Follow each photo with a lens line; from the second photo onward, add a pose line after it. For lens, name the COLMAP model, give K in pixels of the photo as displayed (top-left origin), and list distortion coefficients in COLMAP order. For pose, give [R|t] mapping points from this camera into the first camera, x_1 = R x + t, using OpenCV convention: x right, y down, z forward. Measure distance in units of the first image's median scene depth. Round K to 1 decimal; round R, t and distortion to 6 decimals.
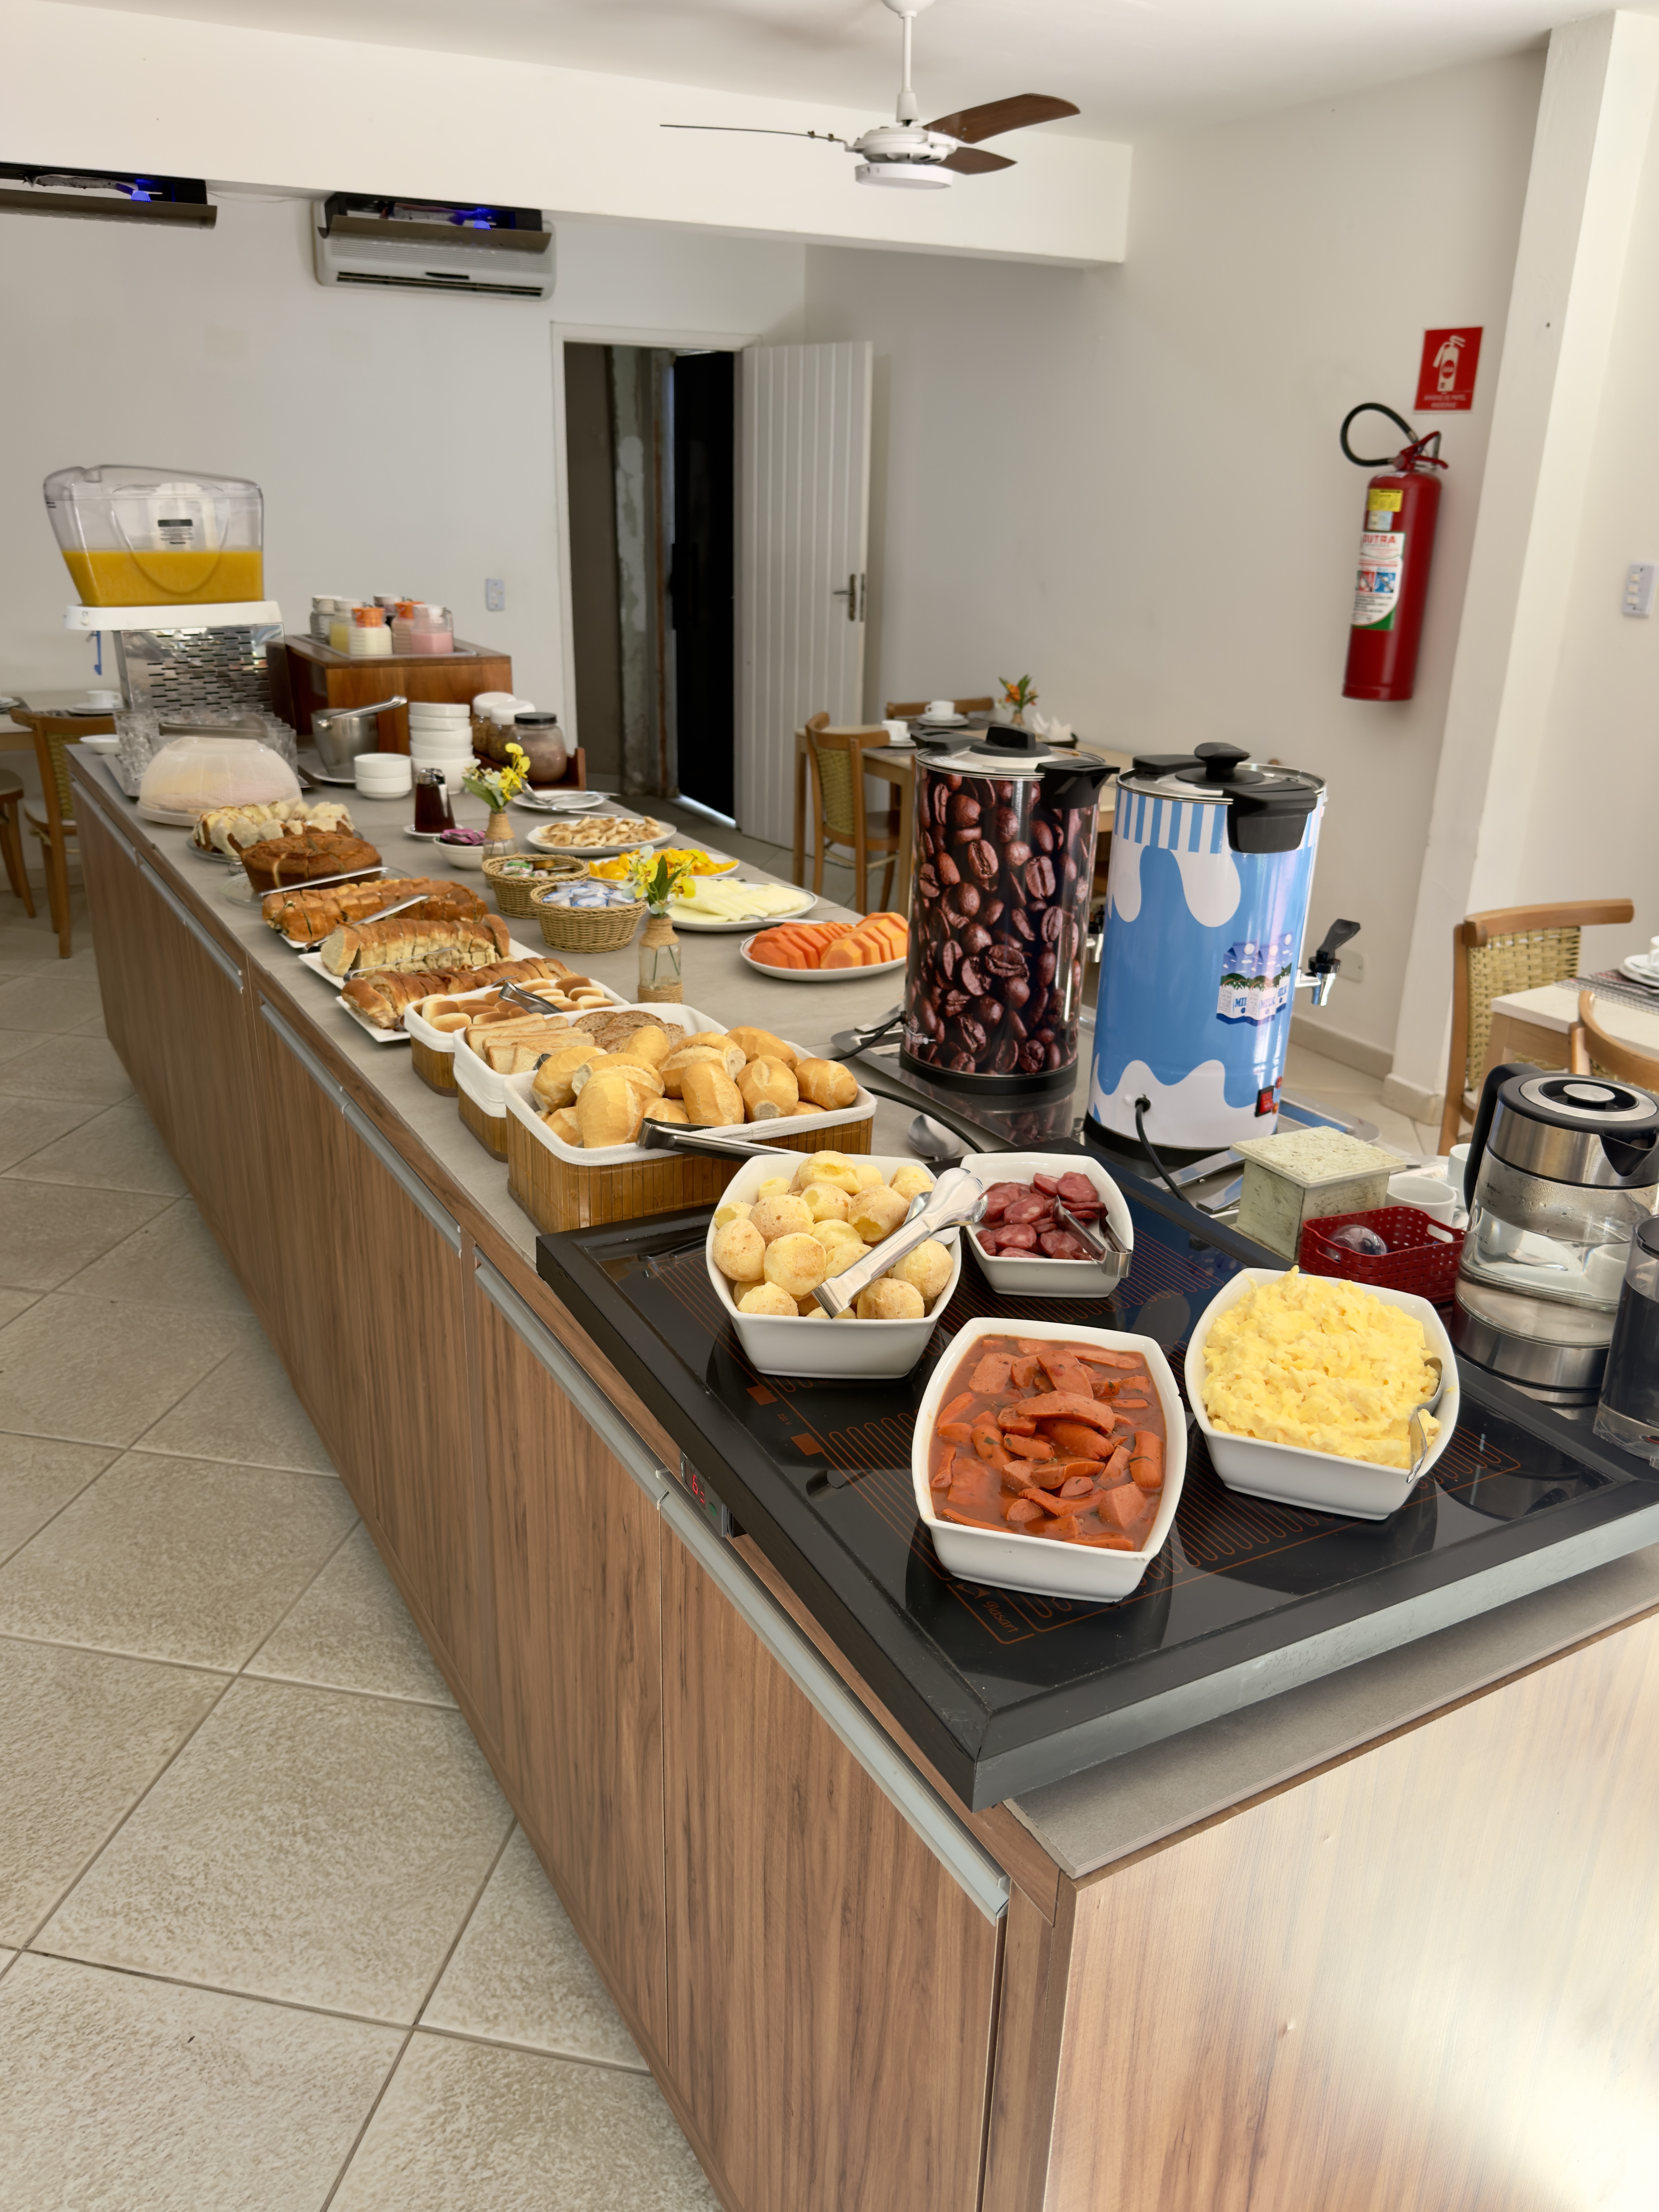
lens RADIAL K [[1653.0, 0, 895.0], [0, 1653.0, 1050.1], [0, 0, 1]] dist [0.051431, -0.077328]
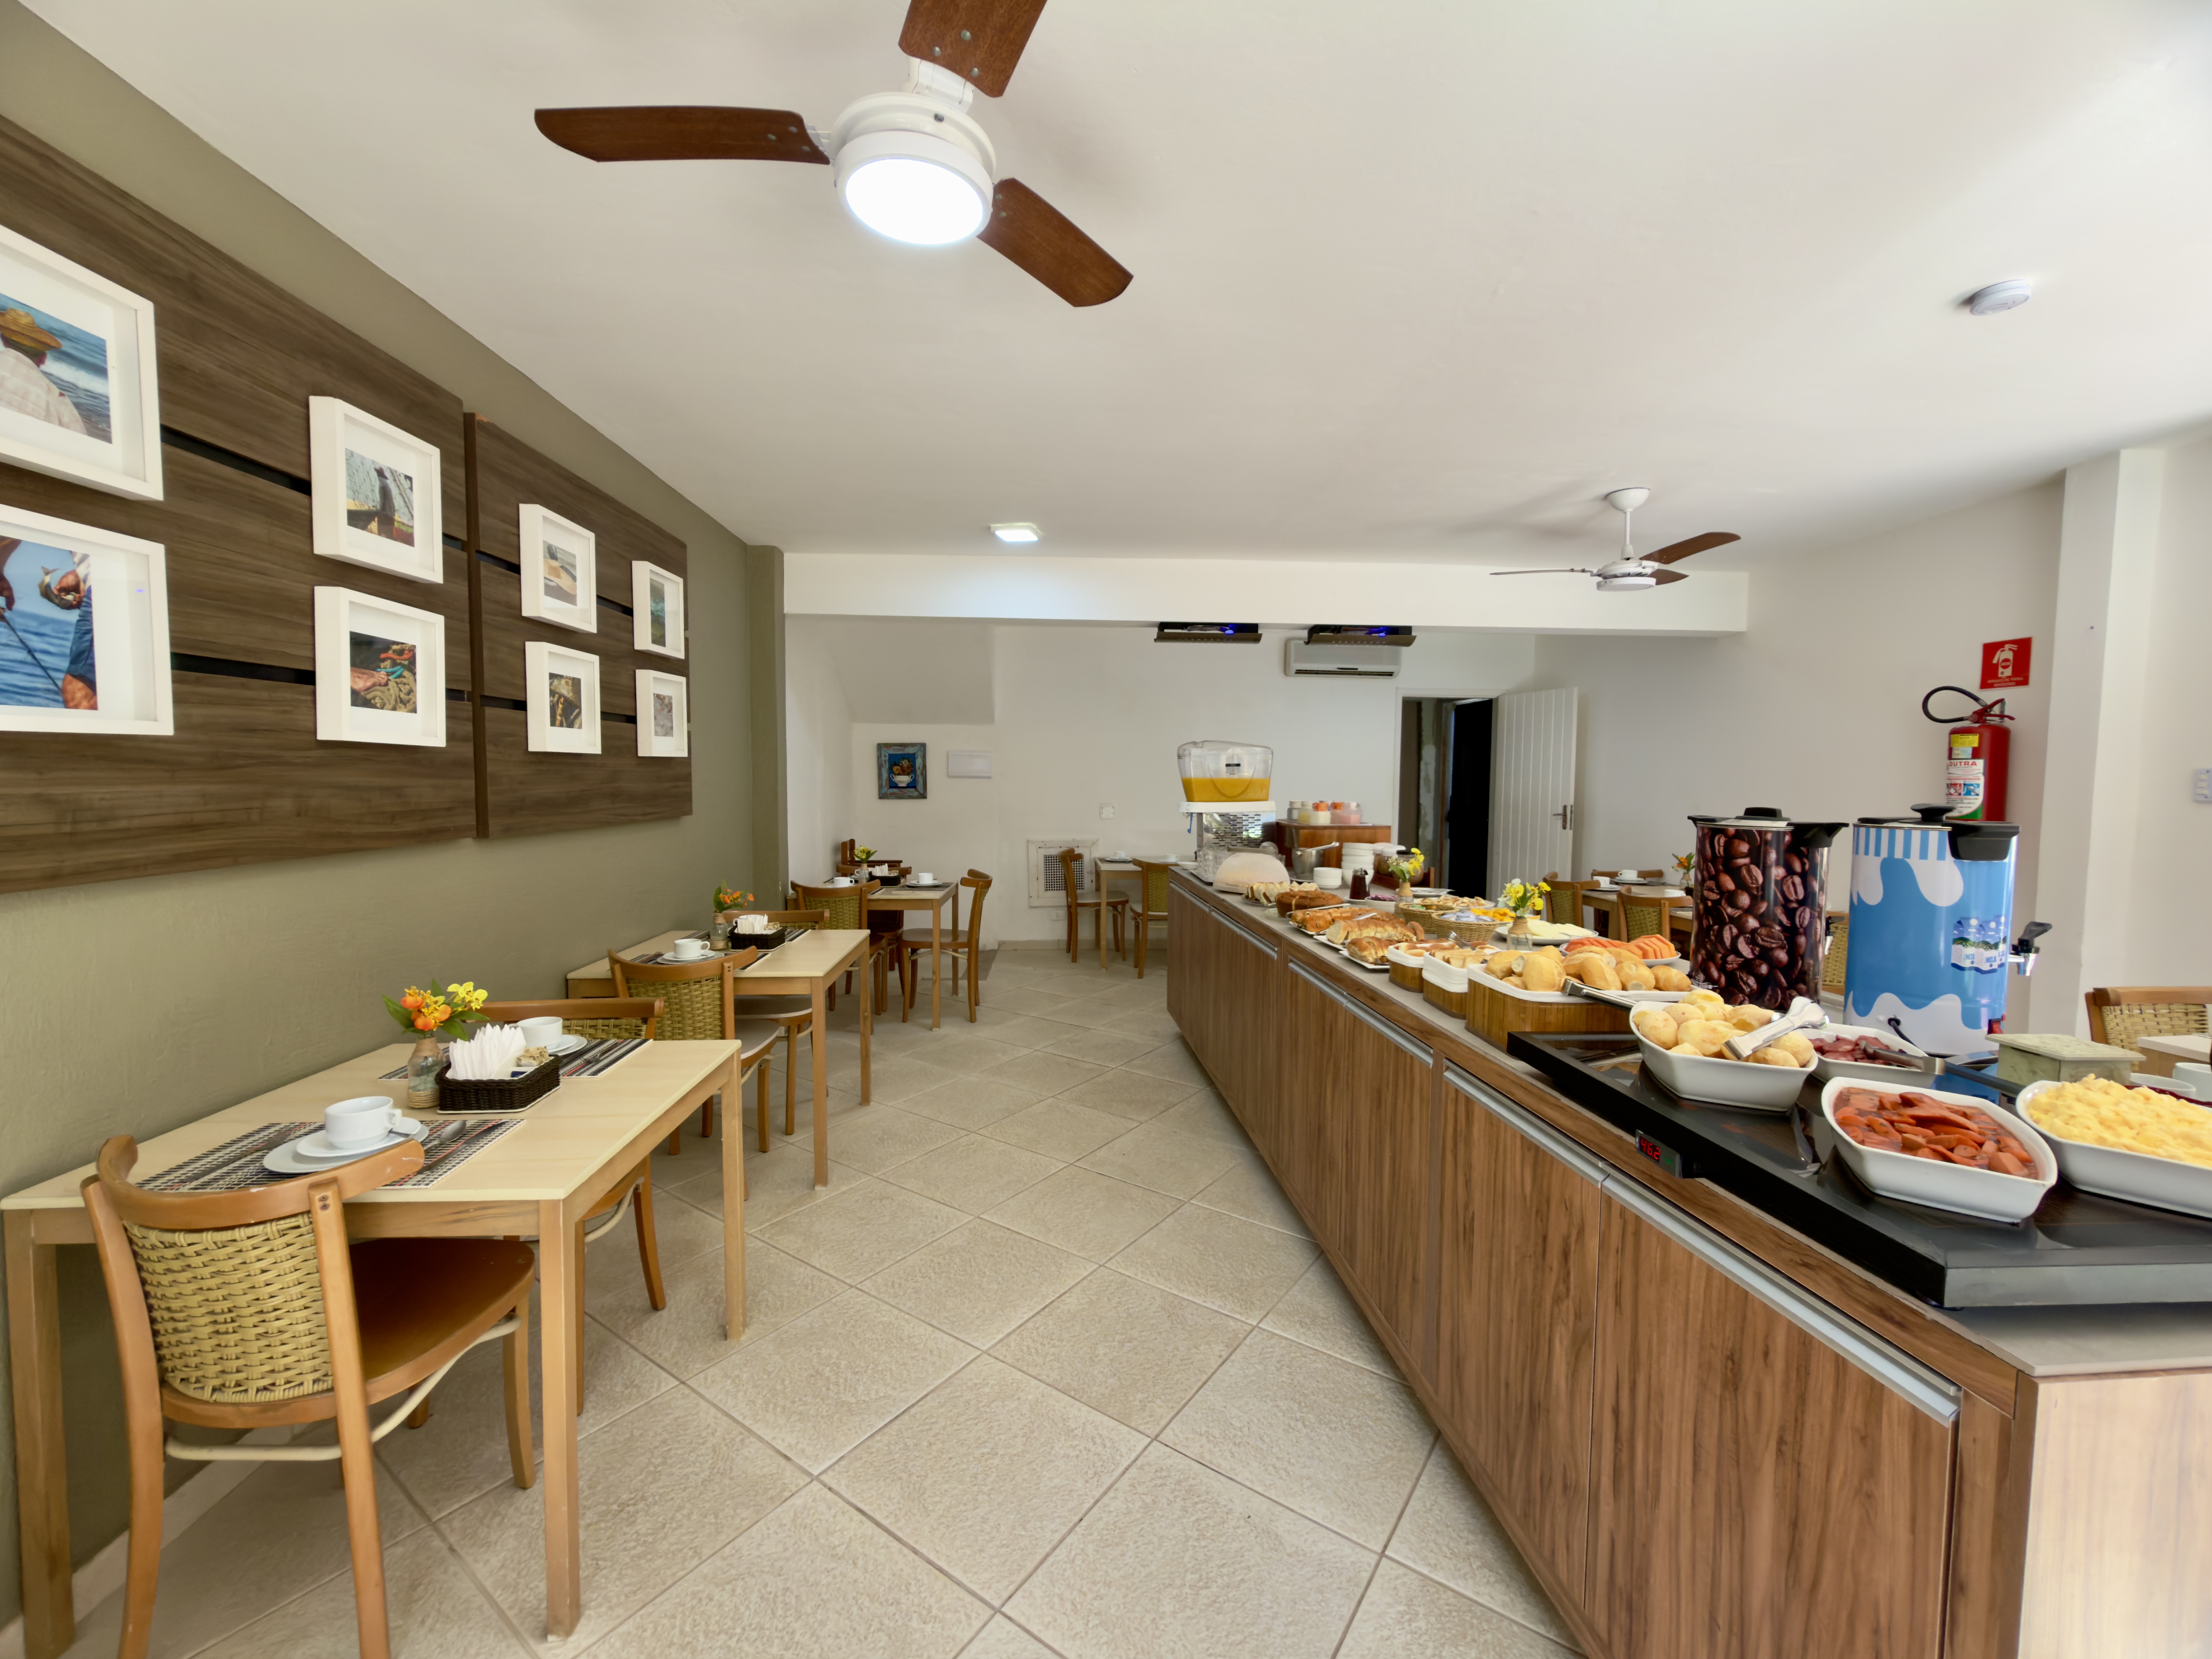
lens RADIAL K [[921.1, 0, 1094.1], [0, 921.1, 823.4], [0, 0, 1]] dist [-0.004313, 0.001910]
pose [[0.908786, 0.006123, -0.417218, -0.166093], [-0.138931, 0.947280, -0.288718, 0.199267], [0.393454, 0.320347, 0.861726, -0.105667]]
